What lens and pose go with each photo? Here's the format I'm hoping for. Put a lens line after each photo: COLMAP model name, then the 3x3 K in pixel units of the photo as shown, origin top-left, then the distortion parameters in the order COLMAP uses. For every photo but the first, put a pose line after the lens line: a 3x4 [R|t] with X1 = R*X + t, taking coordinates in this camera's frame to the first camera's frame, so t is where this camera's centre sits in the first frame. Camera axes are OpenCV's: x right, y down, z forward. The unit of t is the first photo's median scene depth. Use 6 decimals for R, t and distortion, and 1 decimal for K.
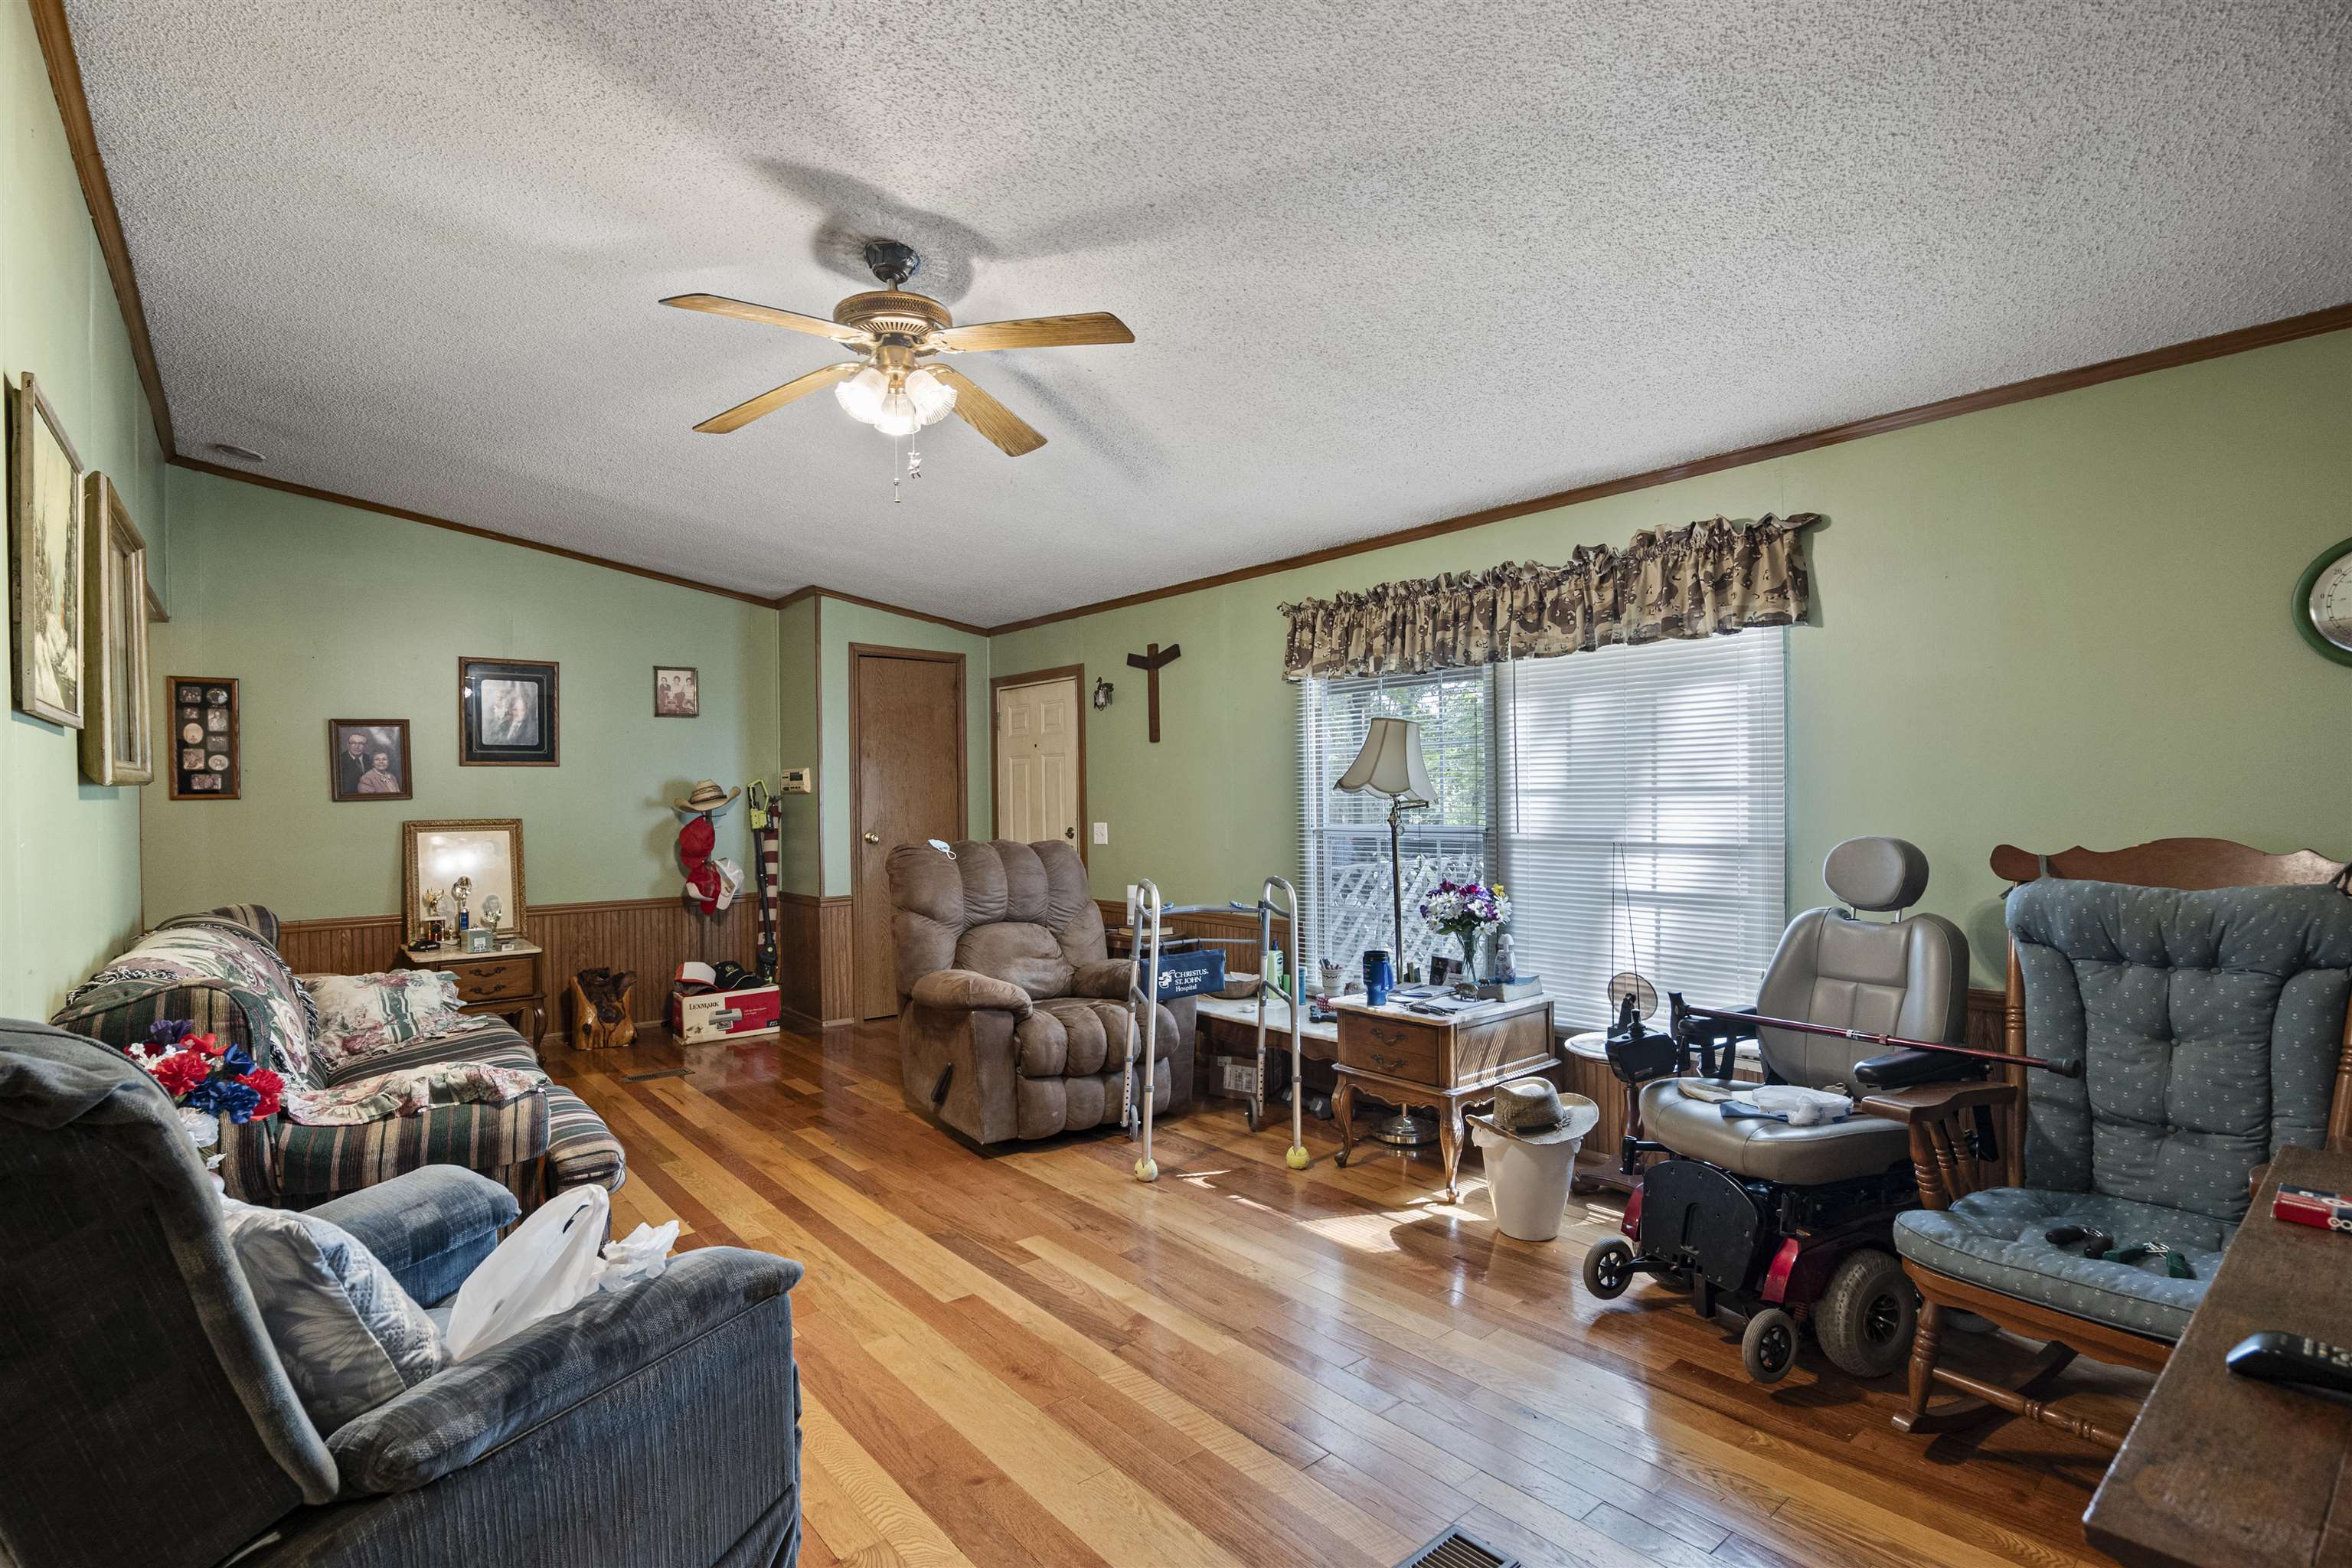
lens RADIAL K [[1118.7, 0, 1176.0], [0, 1118.7, 784.0], [0, 0, 1]] dist [-0.024053, 0.007278]
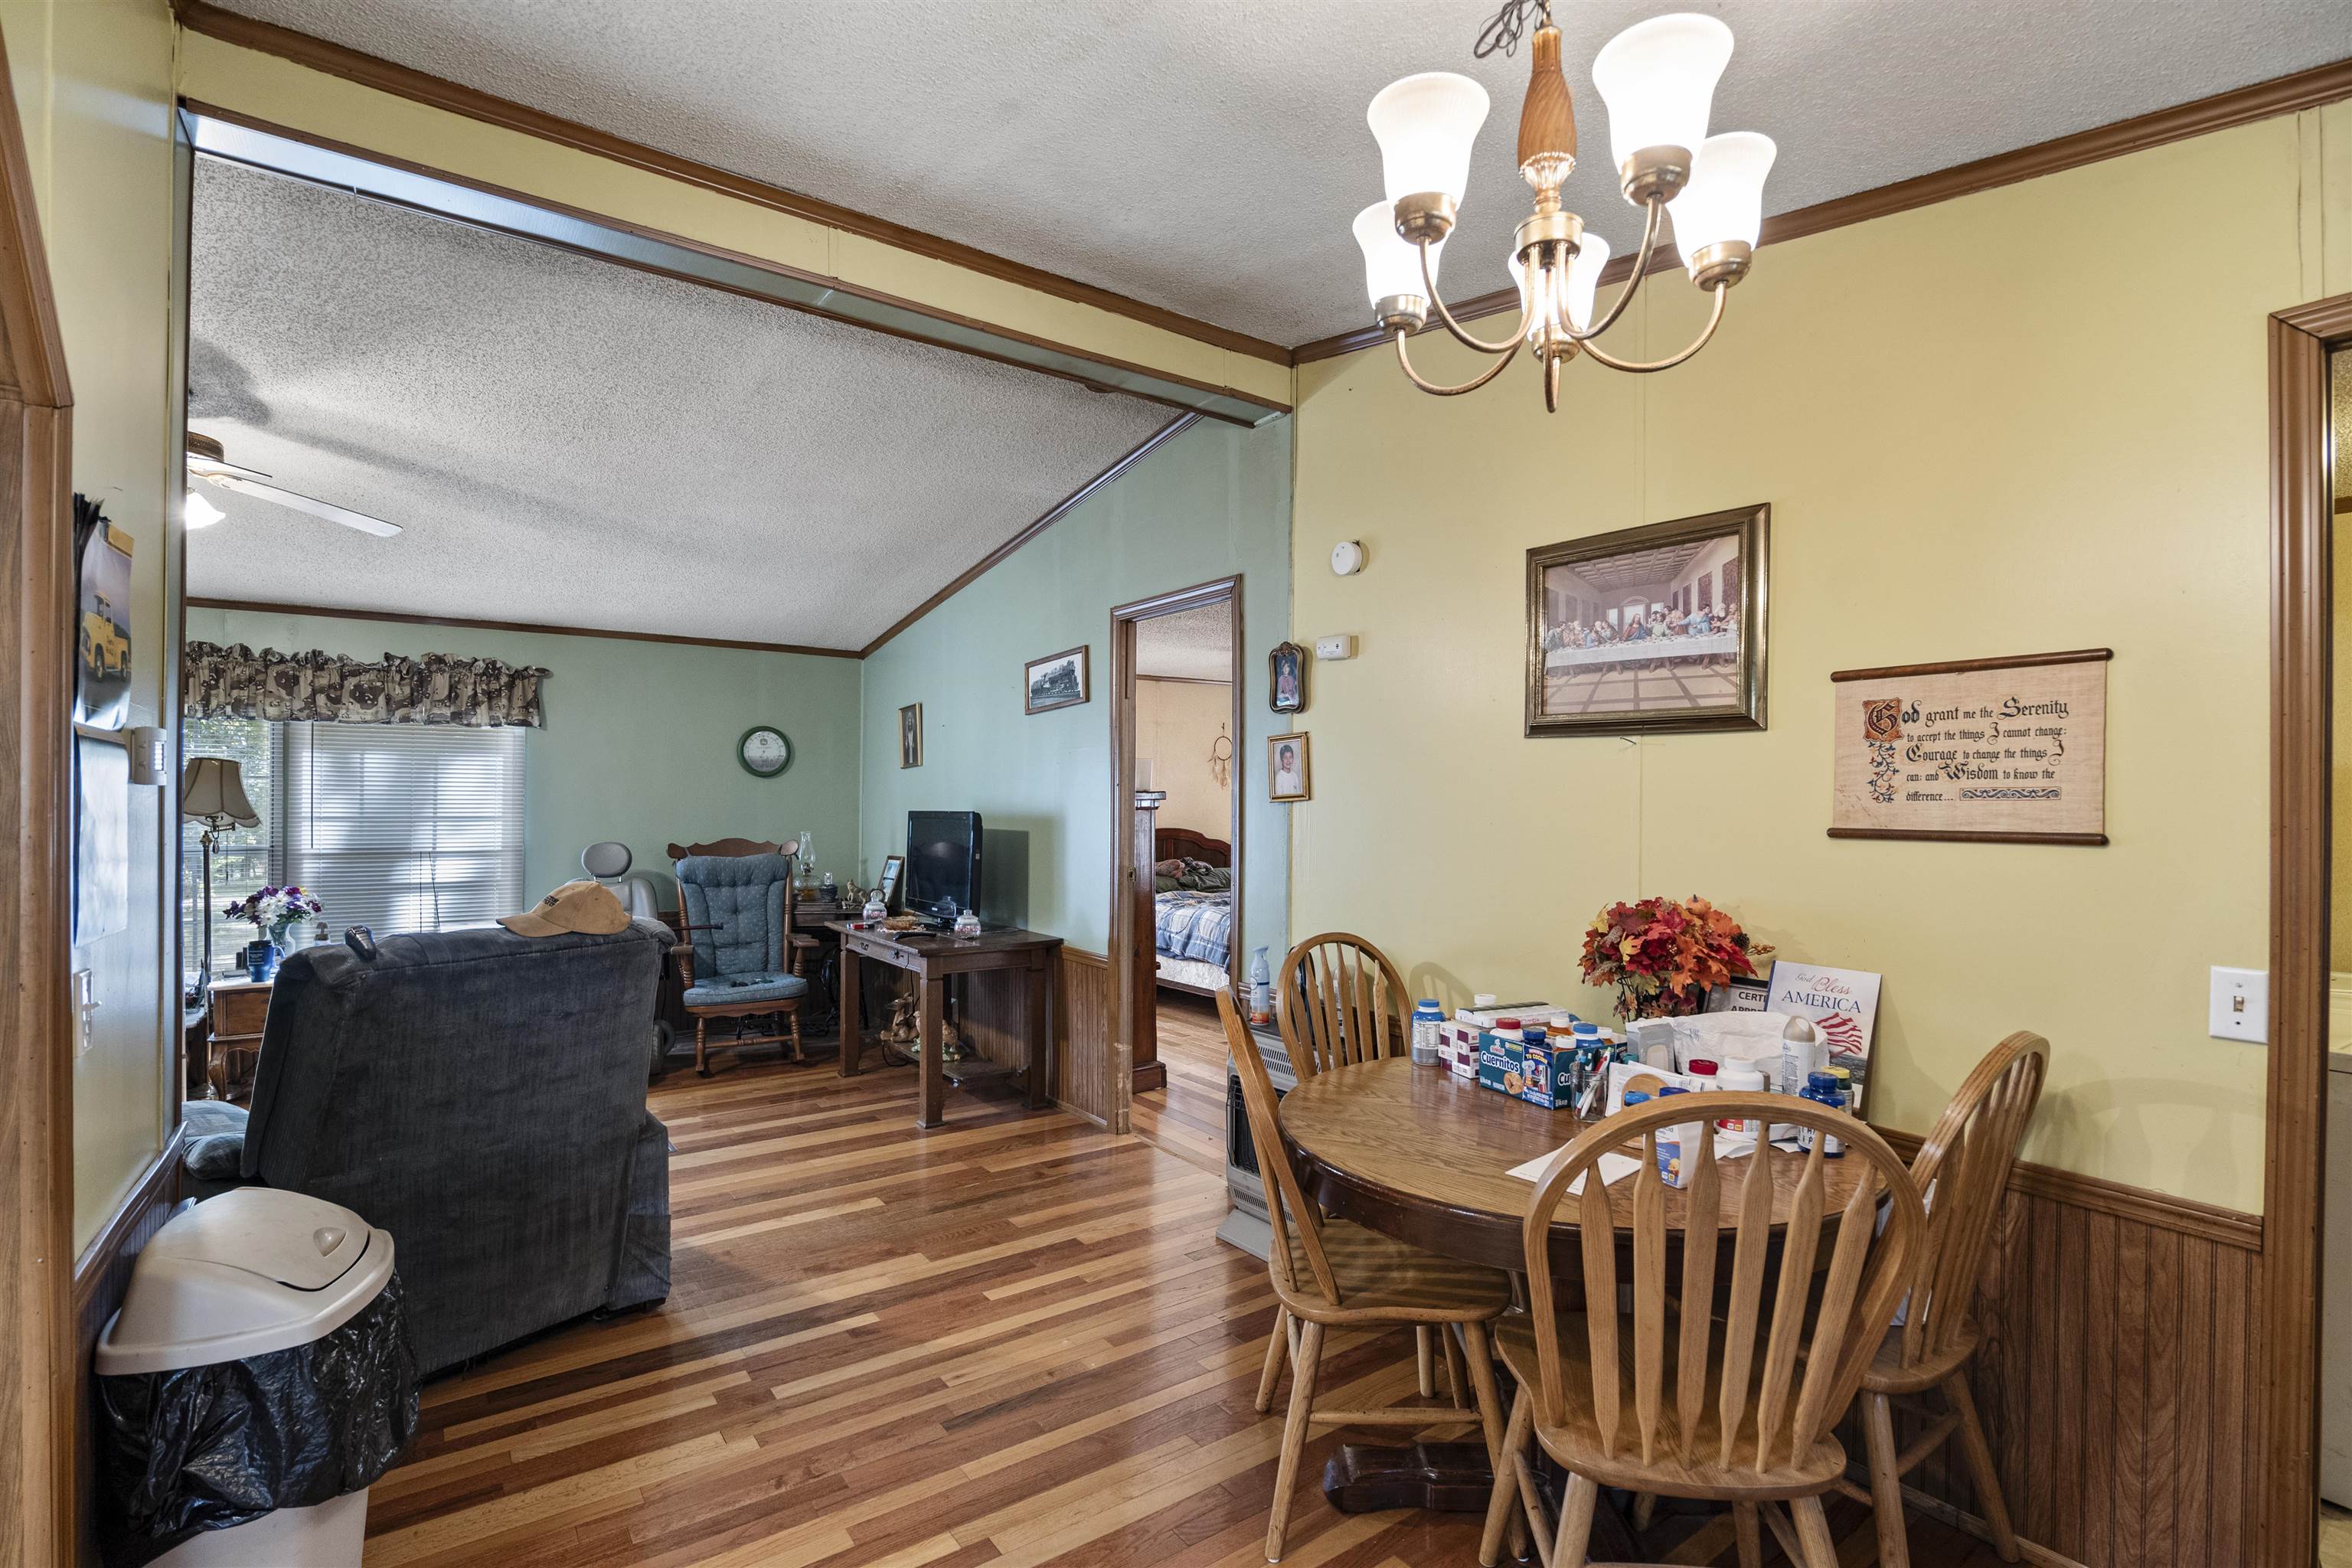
lens RADIAL K [[1099.4, 0, 1181.5], [0, 1099.4, 767.8], [0, 0, 1]] dist [-0.023451, 0.006111]
pose [[0.076841, 0.045607, 0.996000, -1.045488], [-0.011995, 0.998923, -0.044815, -0.009454], [-0.996971, -0.008504, 0.077305, -0.178582]]
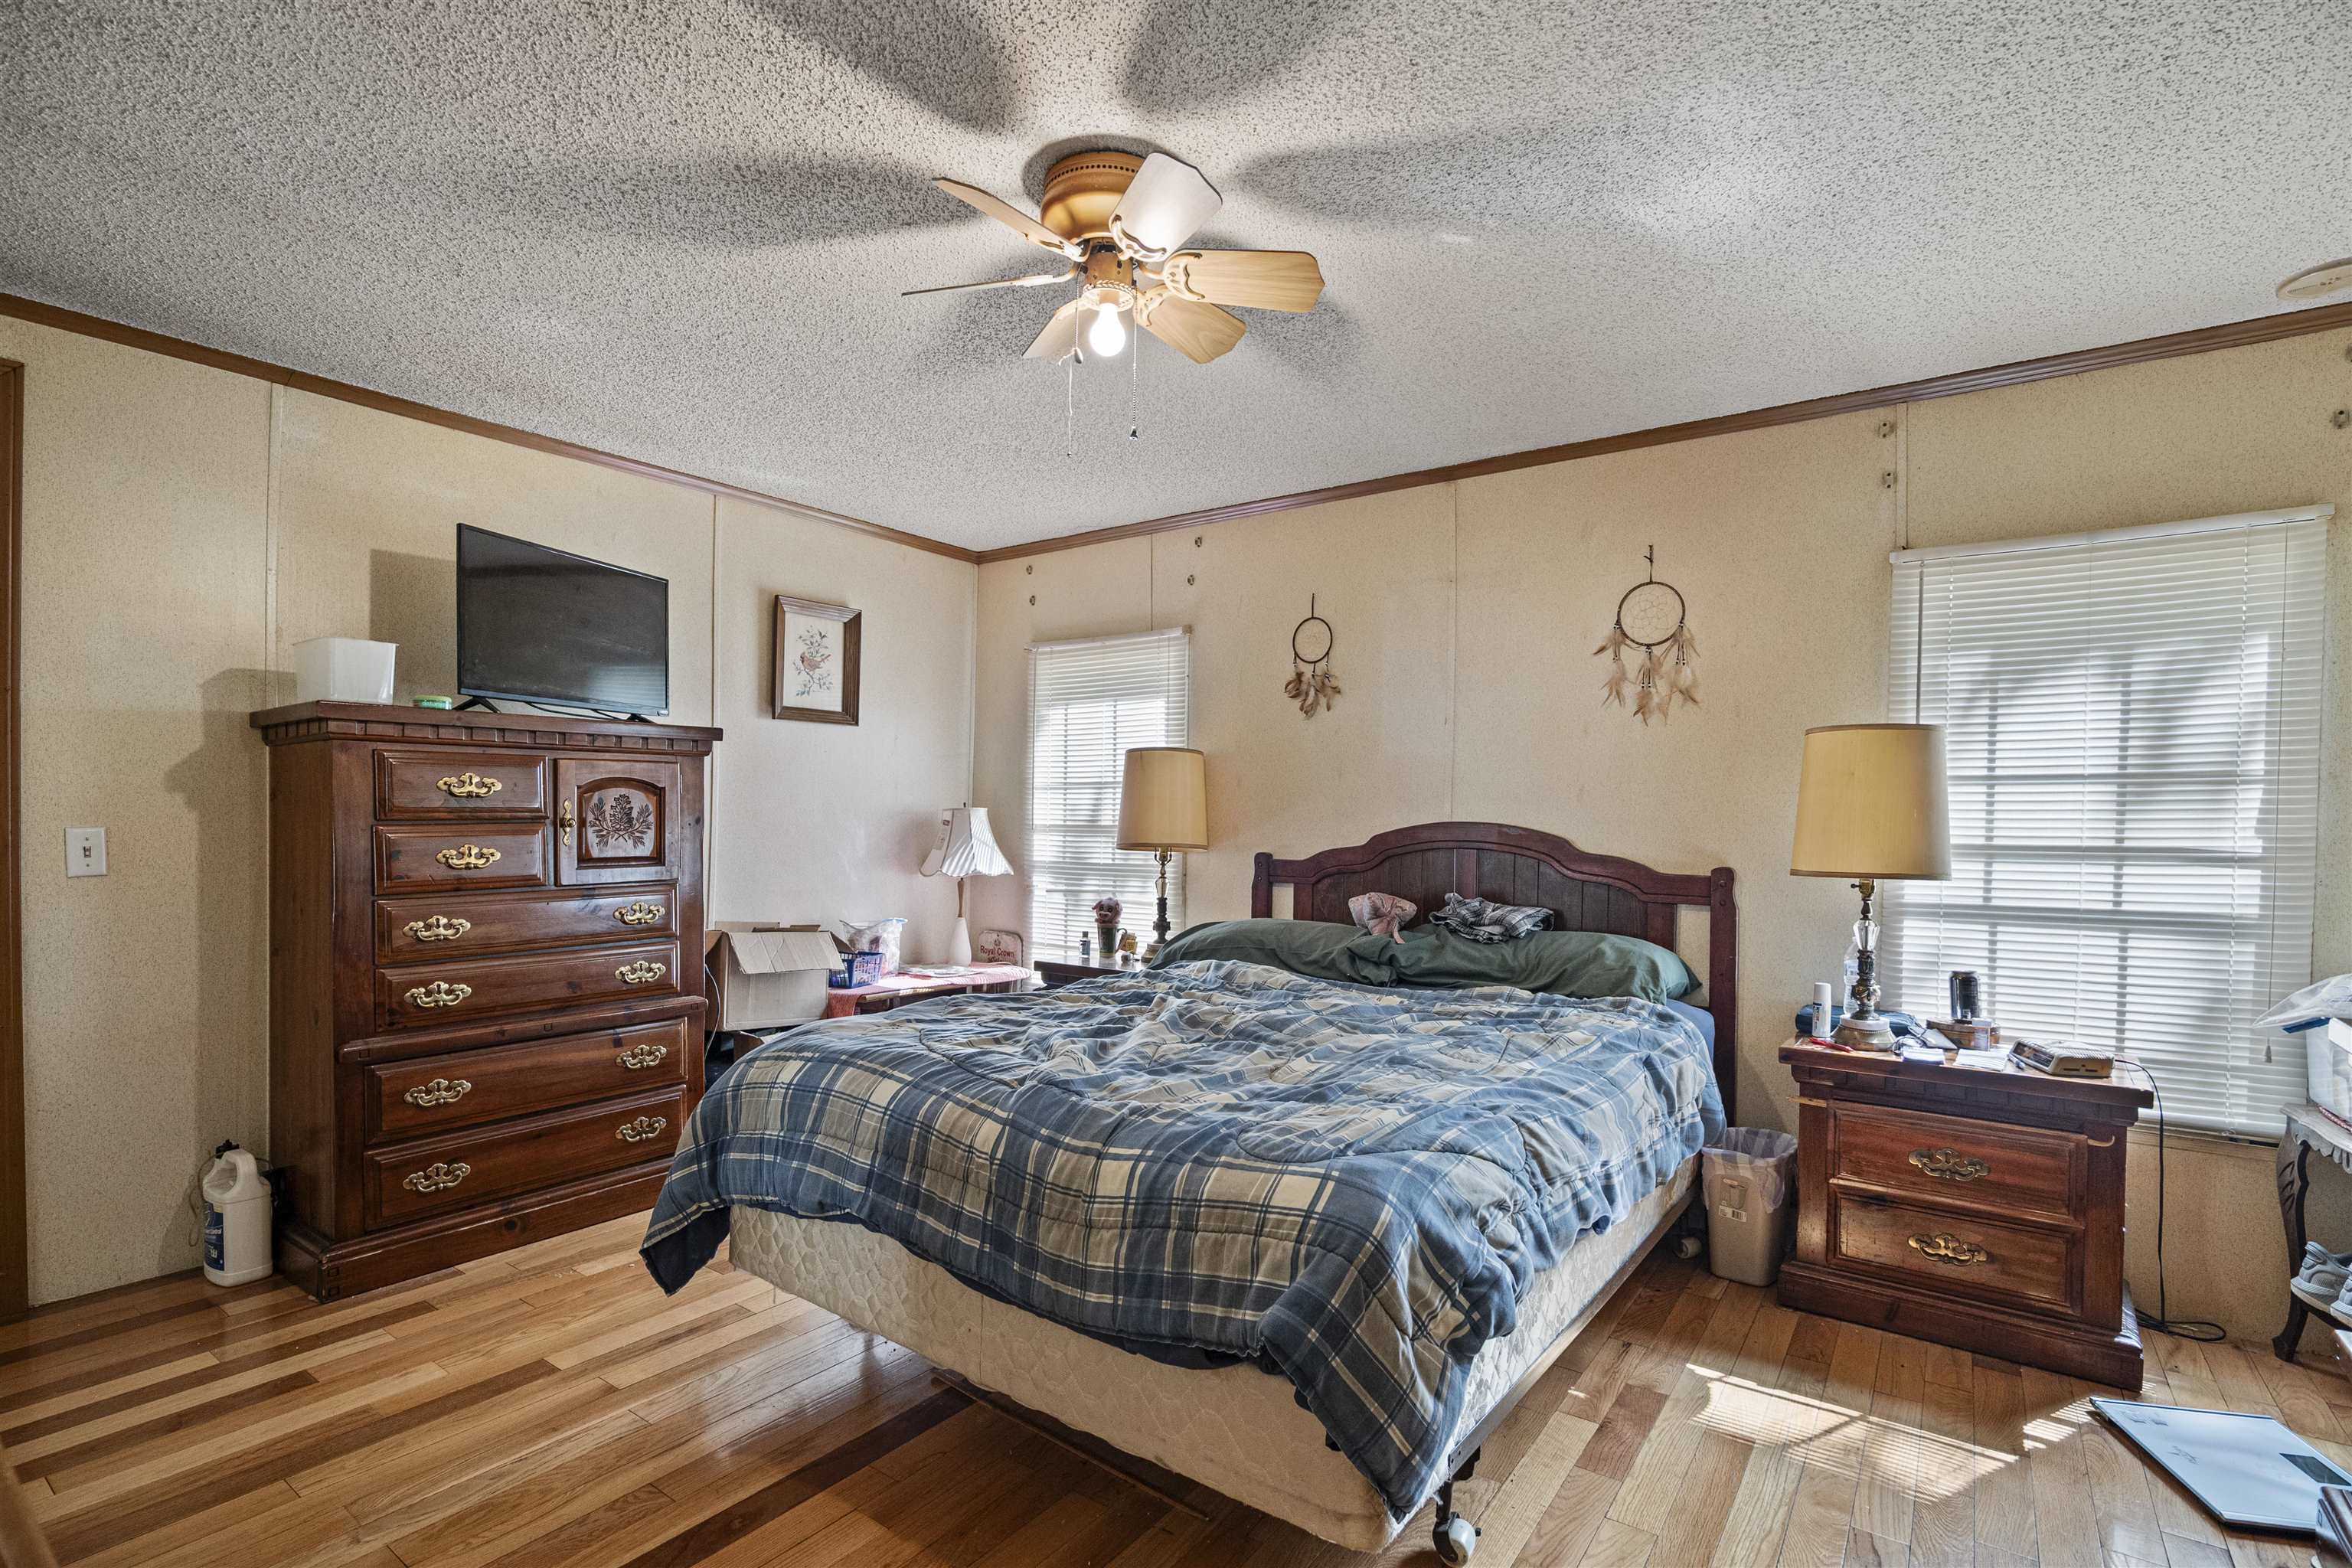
lens RADIAL K [[1099.4, 0, 1181.5], [0, 1099.4, 767.8], [0, 0, 1]] dist [-0.023451, 0.006111]
pose [[0.968820, 0.050480, 0.242569, 0.759598], [-0.041108, 0.998205, -0.043546, 0.018118], [-0.244331, 0.032216, 0.969156, -0.836600]]
